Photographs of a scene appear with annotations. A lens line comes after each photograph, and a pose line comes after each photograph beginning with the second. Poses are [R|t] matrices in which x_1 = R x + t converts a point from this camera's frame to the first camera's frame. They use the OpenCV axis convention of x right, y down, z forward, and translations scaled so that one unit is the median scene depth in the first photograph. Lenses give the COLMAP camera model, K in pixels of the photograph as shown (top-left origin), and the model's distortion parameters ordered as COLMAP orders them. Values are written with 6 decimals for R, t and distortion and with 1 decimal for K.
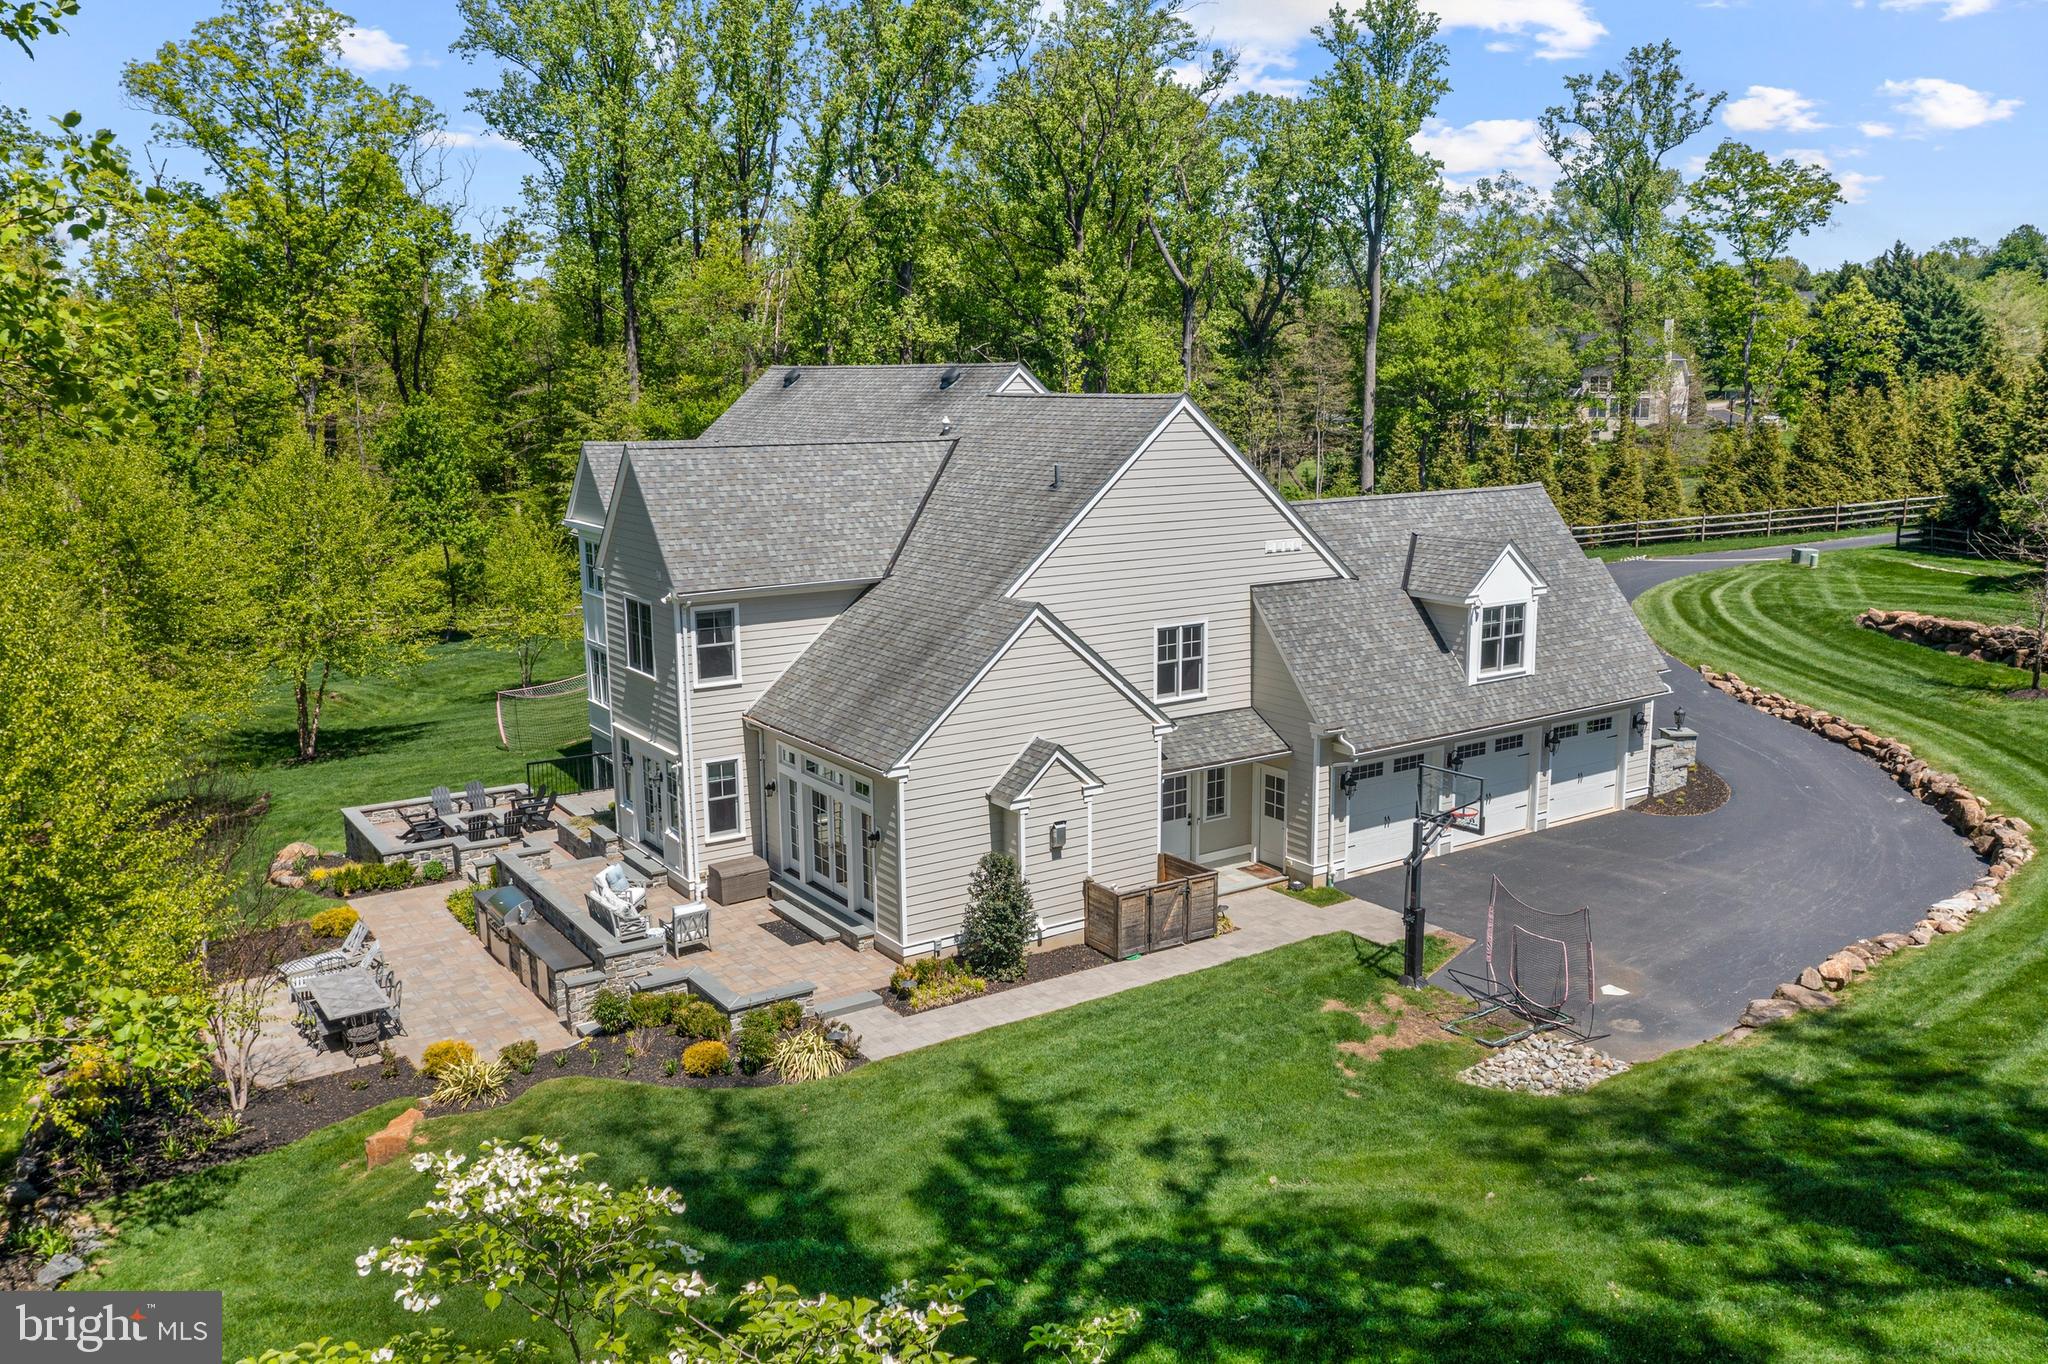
lens RADIAL K [[1641.6, 0, 1035.6], [0, 1641.6, 675.1], [0, 0, 1]] dist [-0.015477, 0.004113]
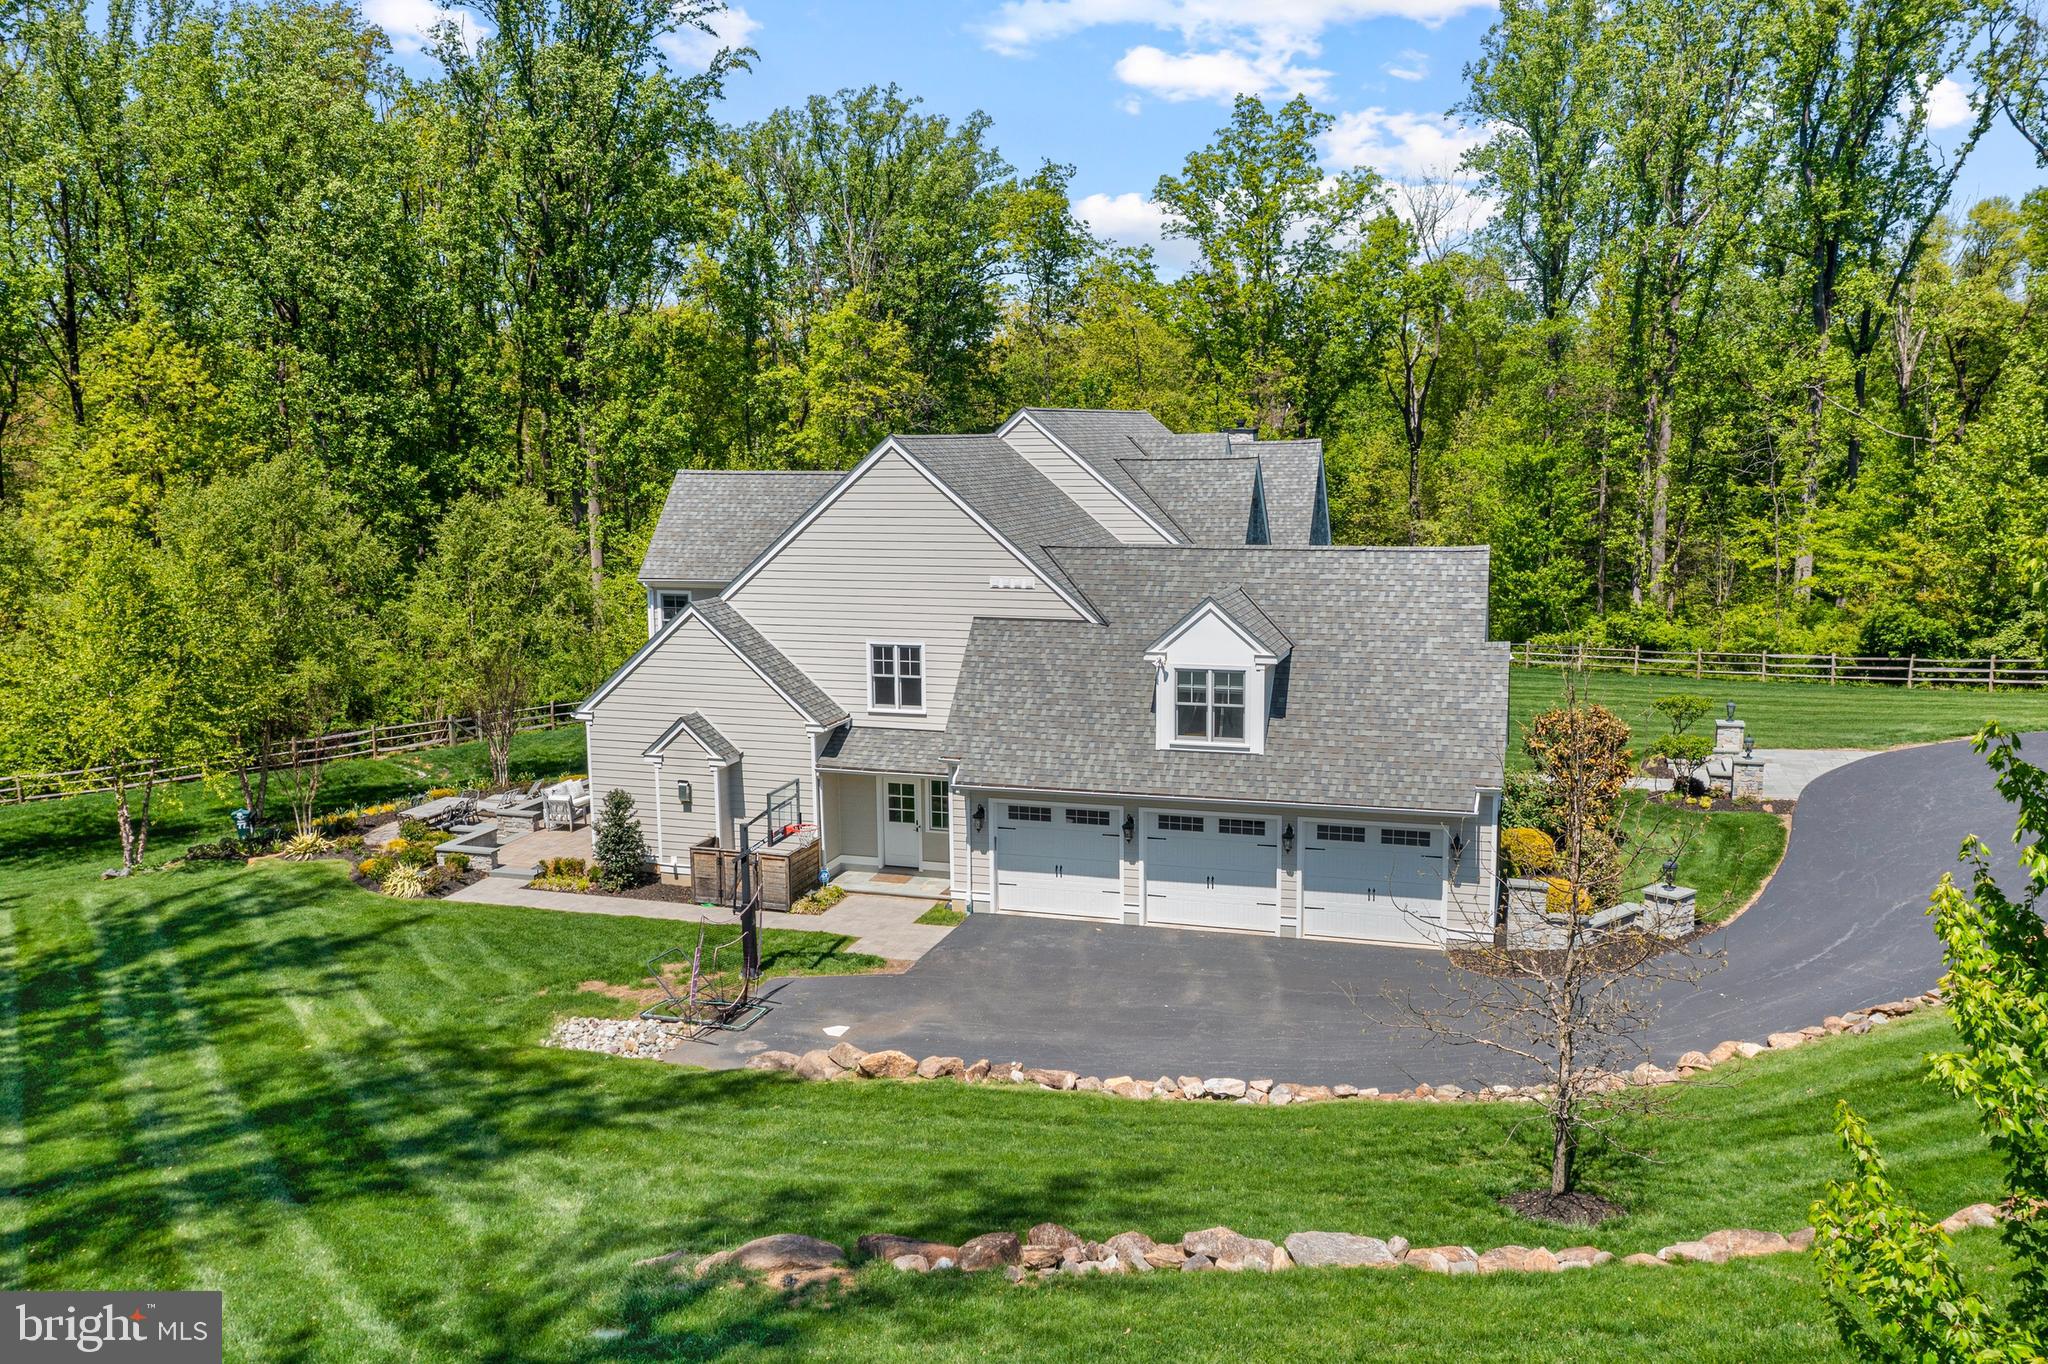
lens RADIAL K [[1641.6, 0, 1024.1], [0, 1641.6, 684.7], [0, 0, 1]] dist [-0.015477, 0.004113]
pose [[0.621324, 0.124959, -0.773526, 0.984456], [-0.139527, 0.989069, 0.047705, -0.067291], [0.771031, 0.078287, 0.631967, 0.369142]]
